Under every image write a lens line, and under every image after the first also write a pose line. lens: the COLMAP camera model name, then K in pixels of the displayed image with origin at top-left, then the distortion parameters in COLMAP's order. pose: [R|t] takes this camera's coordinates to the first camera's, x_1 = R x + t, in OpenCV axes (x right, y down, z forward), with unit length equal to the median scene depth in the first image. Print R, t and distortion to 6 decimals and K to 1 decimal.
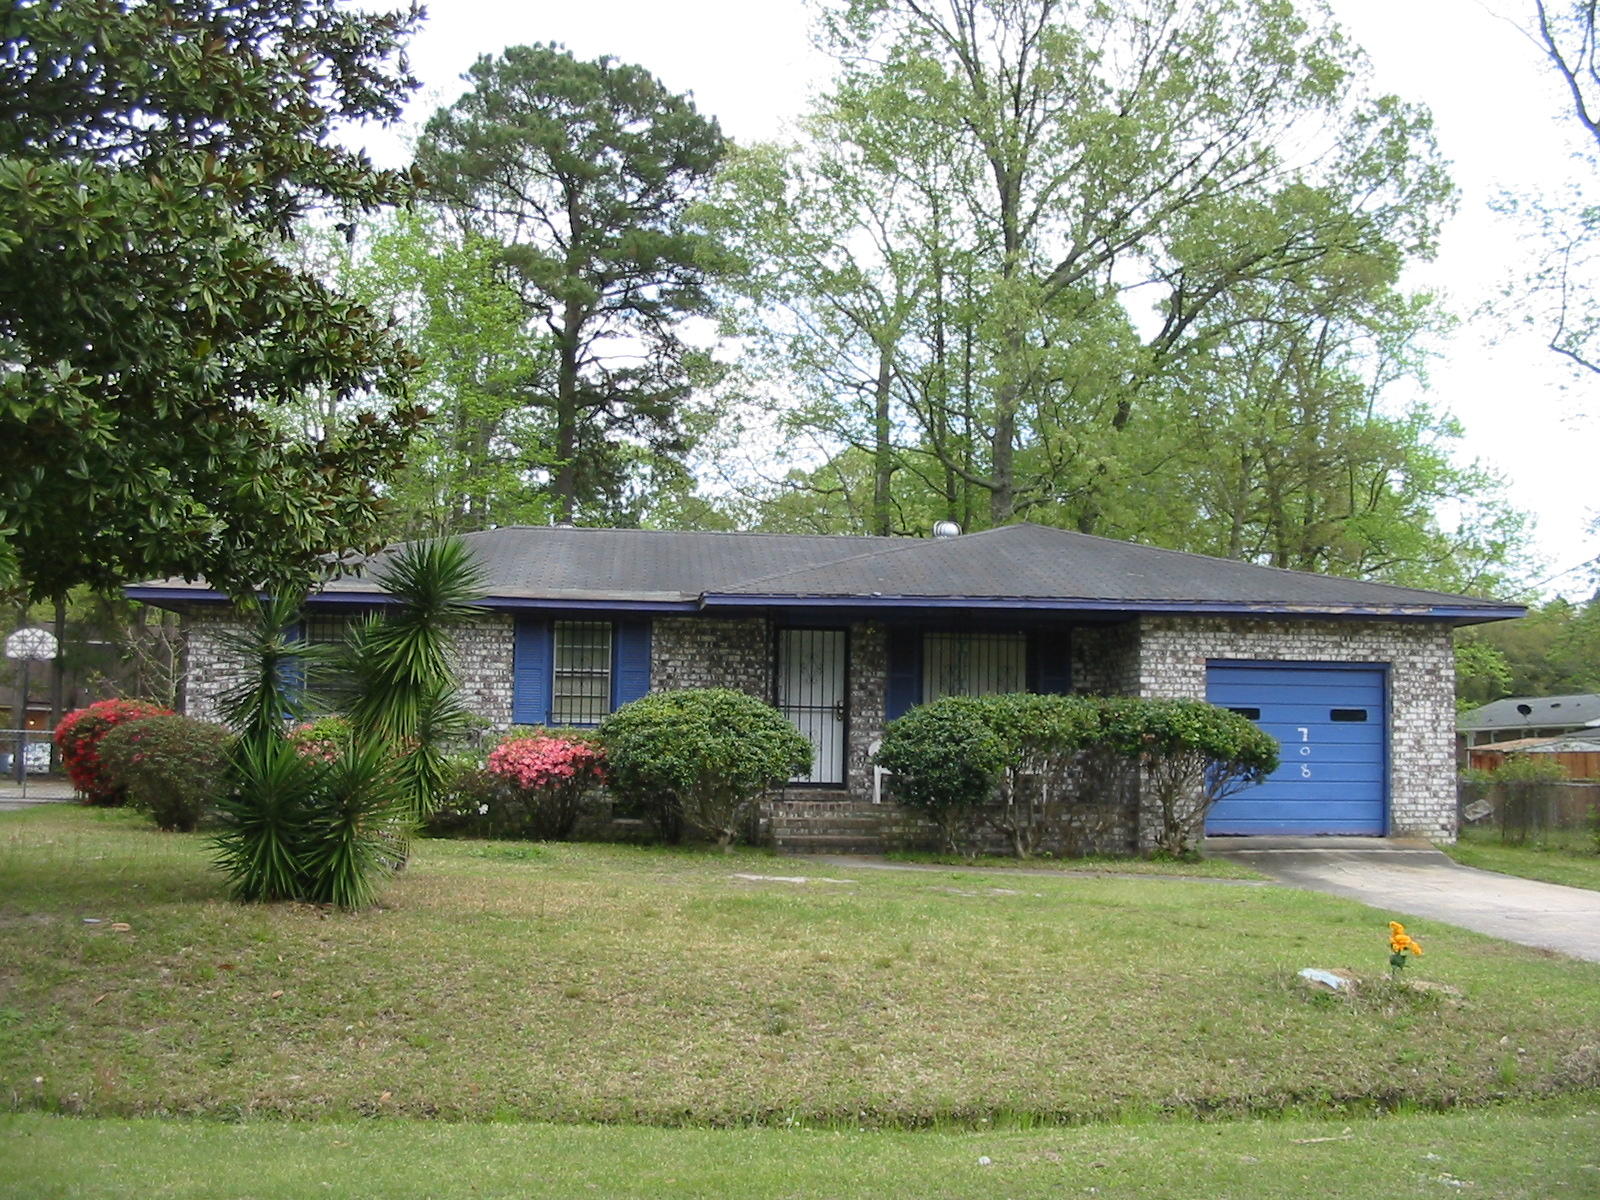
lens RADIAL K [[1709.5, 0, 804.4], [0, 1709.5, 603.8], [0, 0, 1]] dist [-0.136420, 0.000000]
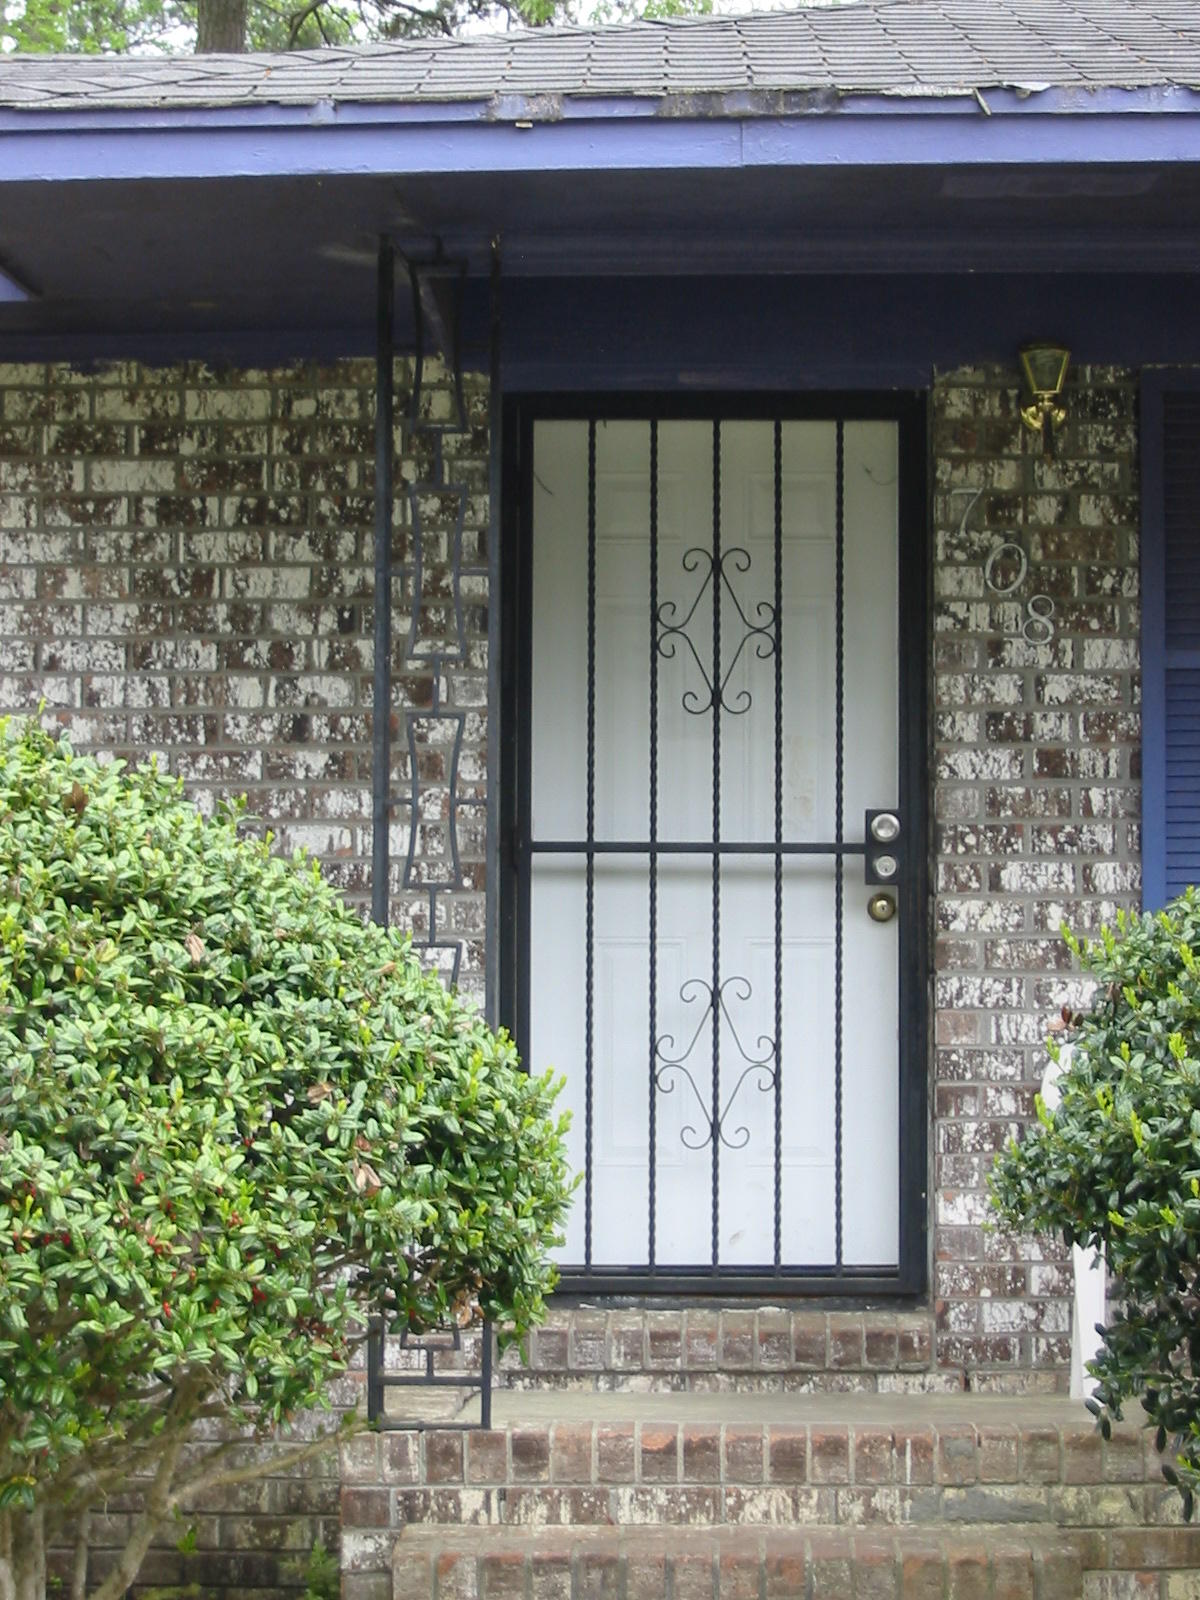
lens RADIAL K [[4082.2, 0, 599.9], [0, 4082.2, 800.8], [0, 0, 1]] dist [-0.020042, 0.000000]
pose [[0.993026, -0.021878, -0.115845, 0.042938], [0.026397, 0.998943, 0.037619, 0.040781], [0.114900, -0.040414, 0.992555, 0.597637]]
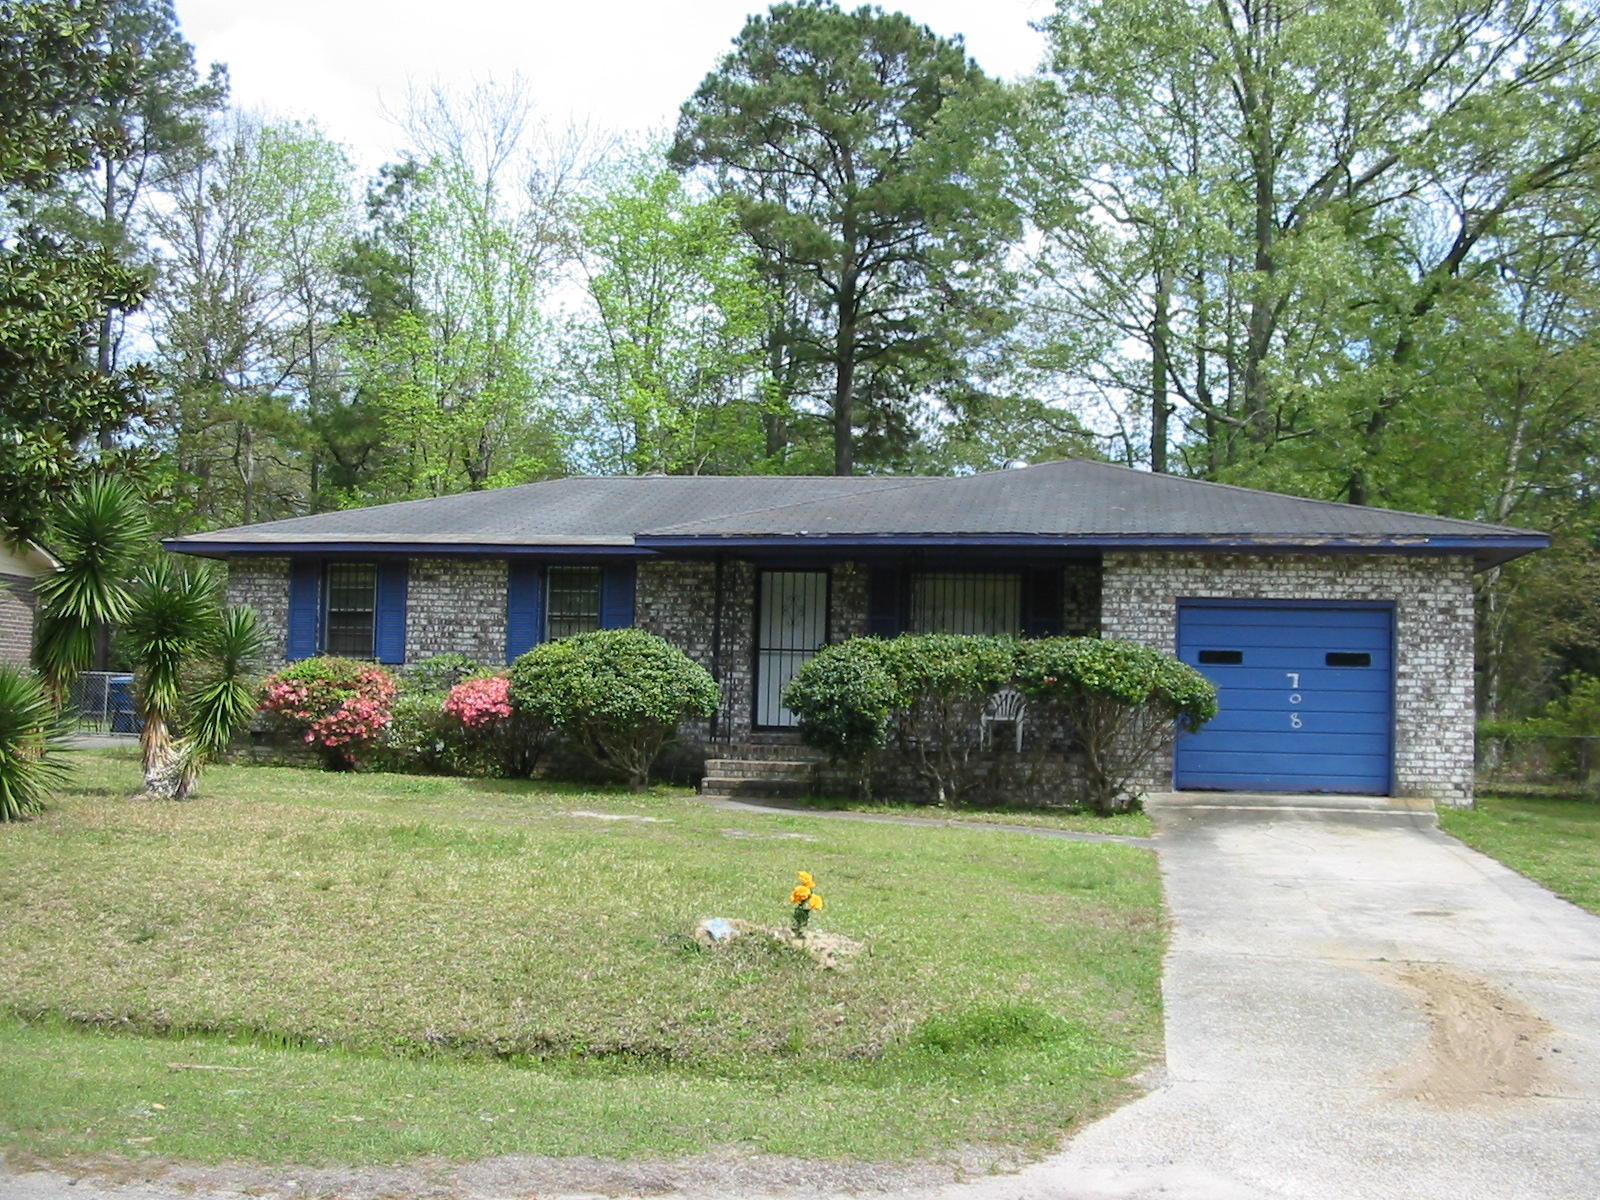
lens RADIAL K [[1709.5, 0, 805.2], [0, 1709.5, 600.6], [0, 0, 1]] dist [-0.136420, 0.000000]
pose [[0.959986, -0.008114, -0.279930, 0.298659], [0.014612, 0.999670, 0.021137, 0.011666], [0.279666, -0.024381, 0.959788, 0.057971]]
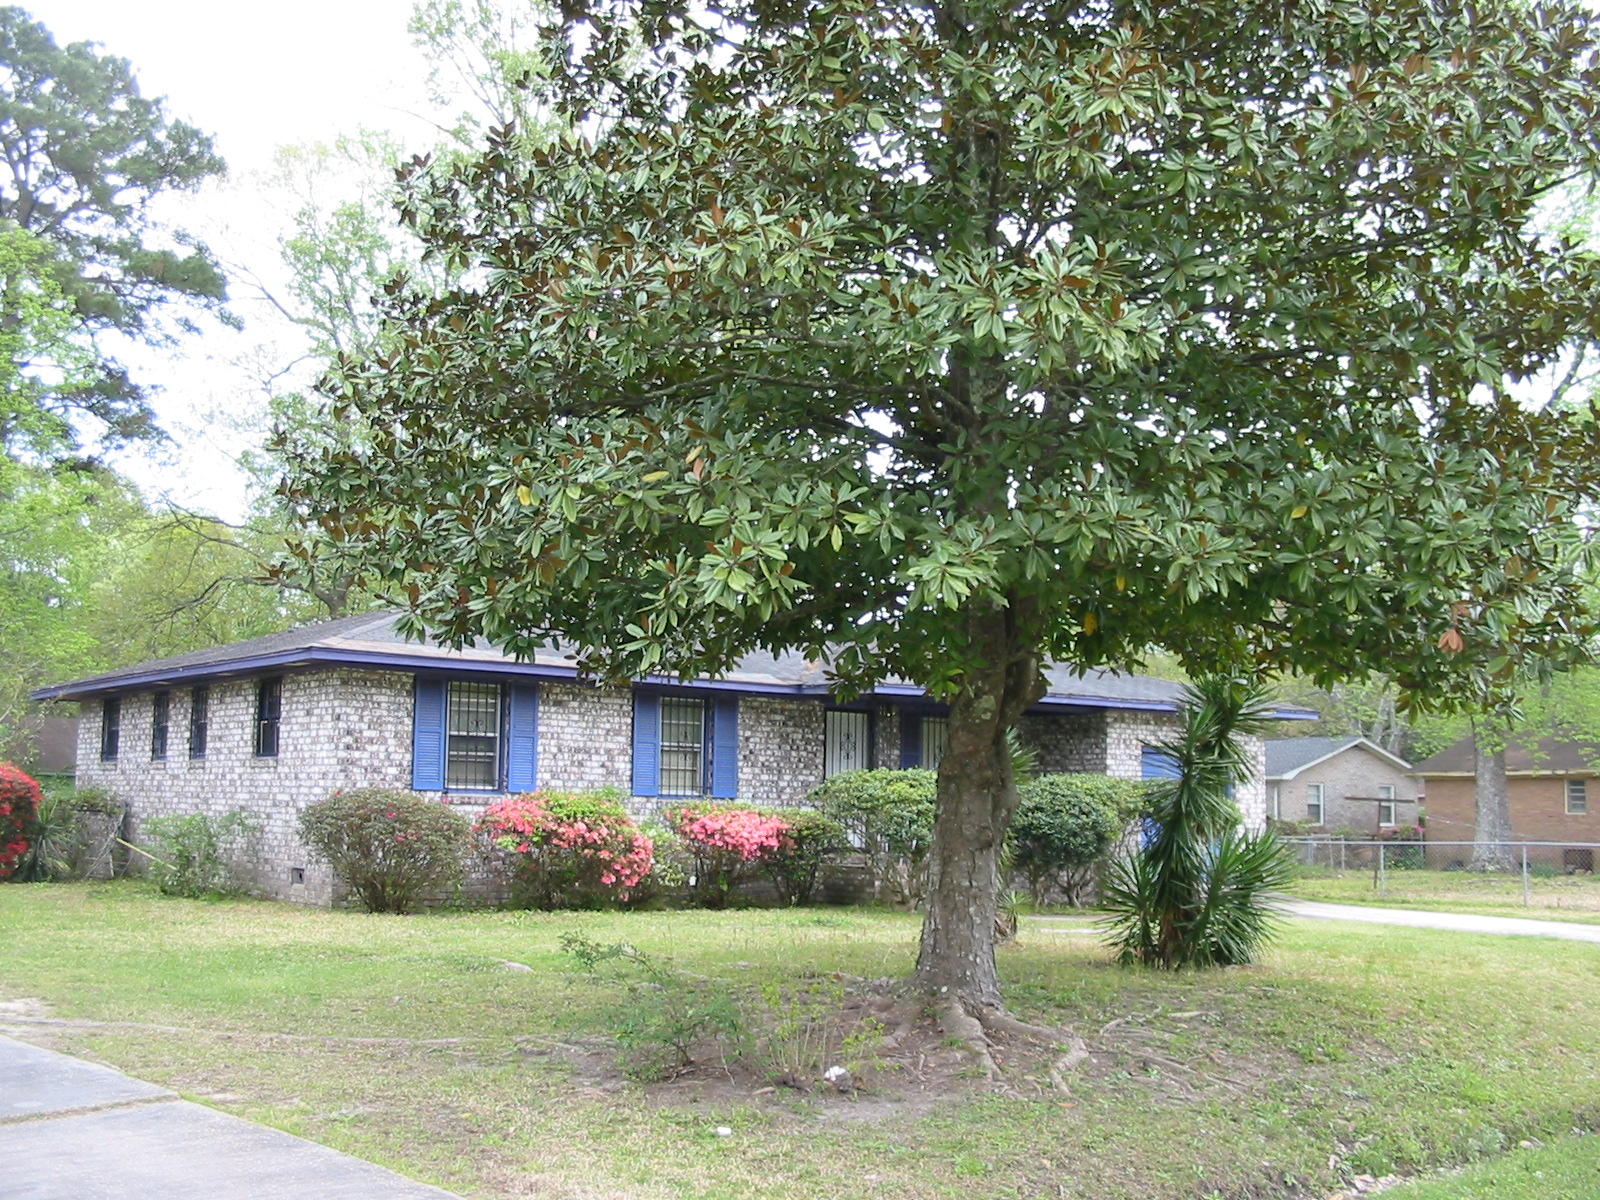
lens RADIAL K [[1709.5, 0, 800.4], [0, 1709.5, 595.1], [0, 0, 1]] dist [-0.136420, 0.000000]
pose [[0.831196, 0.066952, 0.551934, -0.675087], [-0.051406, 0.997725, -0.043612, -0.011169], [-0.553598, 0.007878, 0.832747, 0.083986]]
